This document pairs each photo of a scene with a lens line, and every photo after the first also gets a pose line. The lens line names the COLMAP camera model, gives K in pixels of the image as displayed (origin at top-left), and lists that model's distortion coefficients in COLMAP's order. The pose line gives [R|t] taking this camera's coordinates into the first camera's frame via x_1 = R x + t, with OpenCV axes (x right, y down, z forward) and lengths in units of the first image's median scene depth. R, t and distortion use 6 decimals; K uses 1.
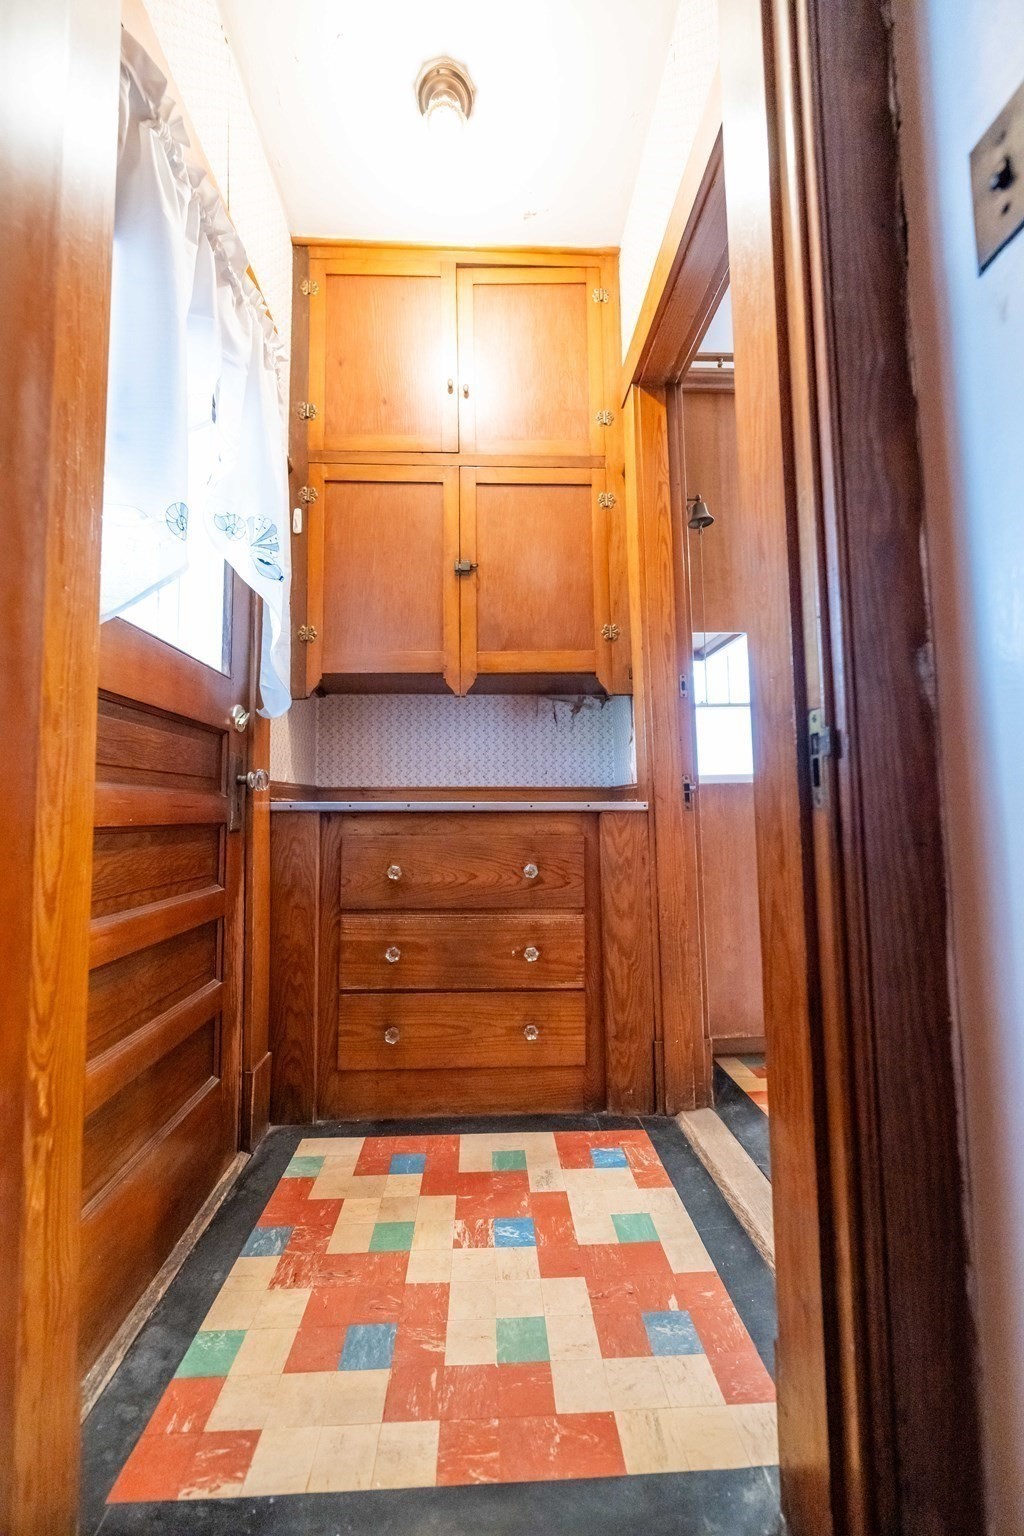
lens RADIAL K [[603.0, 0, 512.0], [0, 603.0, 768.0], [0, 0, 1]] dist [-0.000521, -0.000386]
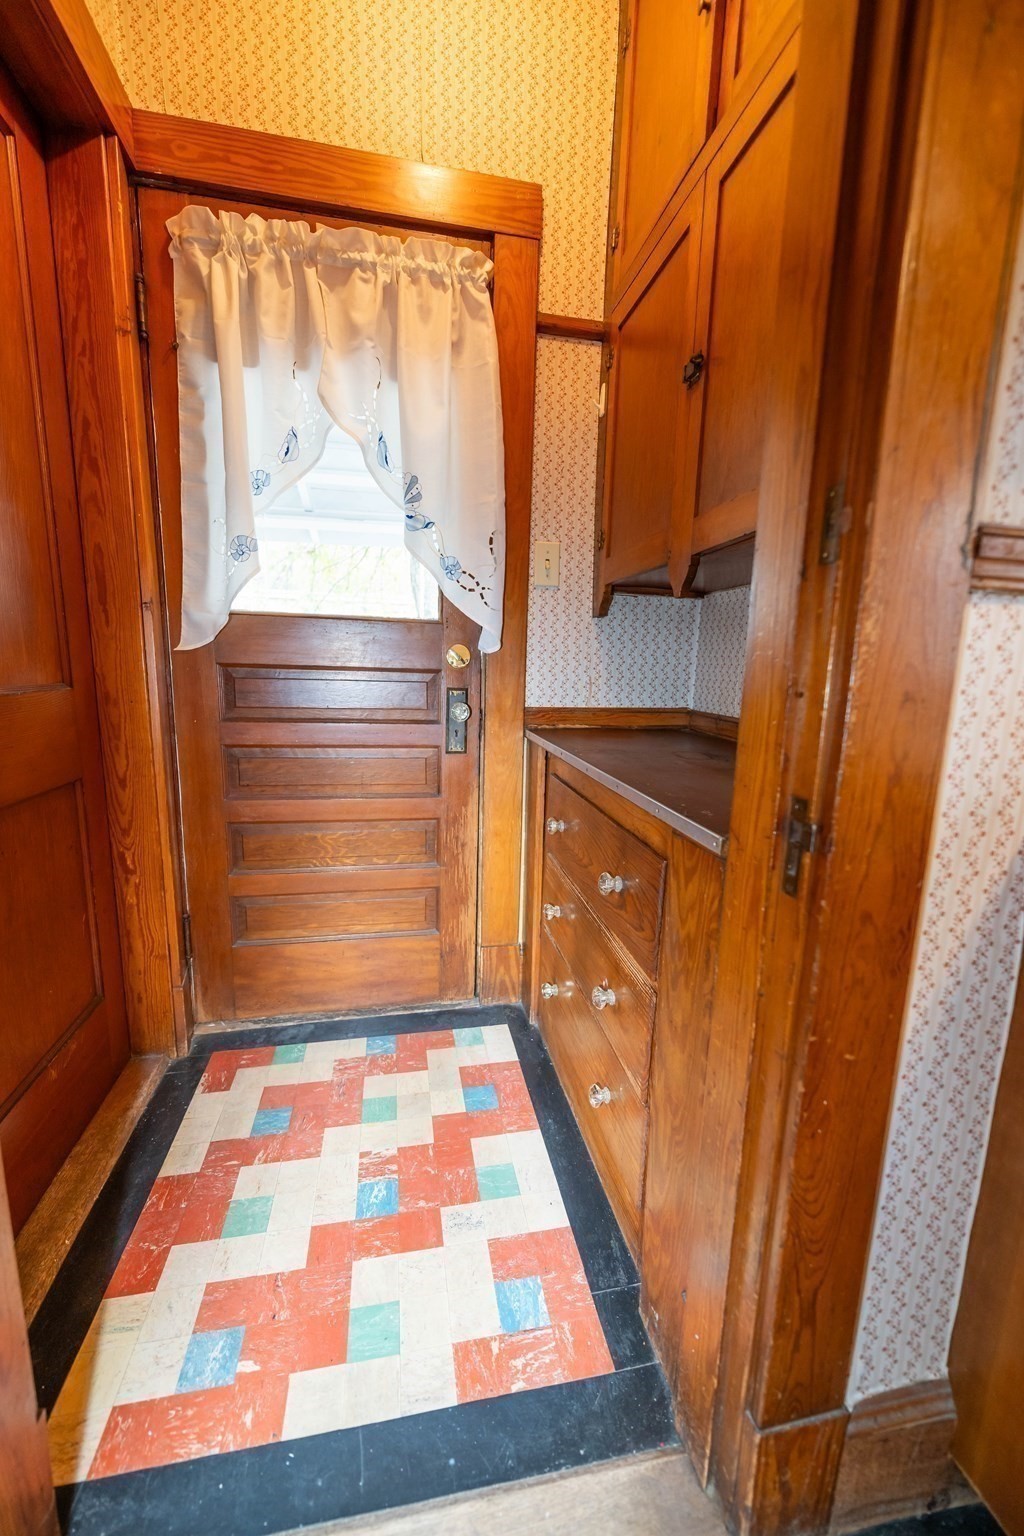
lens RADIAL K [[603.0, 0, 512.0], [0, 603.0, 768.0], [0, 0, 1]] dist [-0.000521, -0.000386]
pose [[0.138166, 0.188021, -0.972398, 0.955156], [0.037470, 0.980119, 0.194838, -0.128843], [0.989700, -0.063355, 0.128375, 1.242891]]
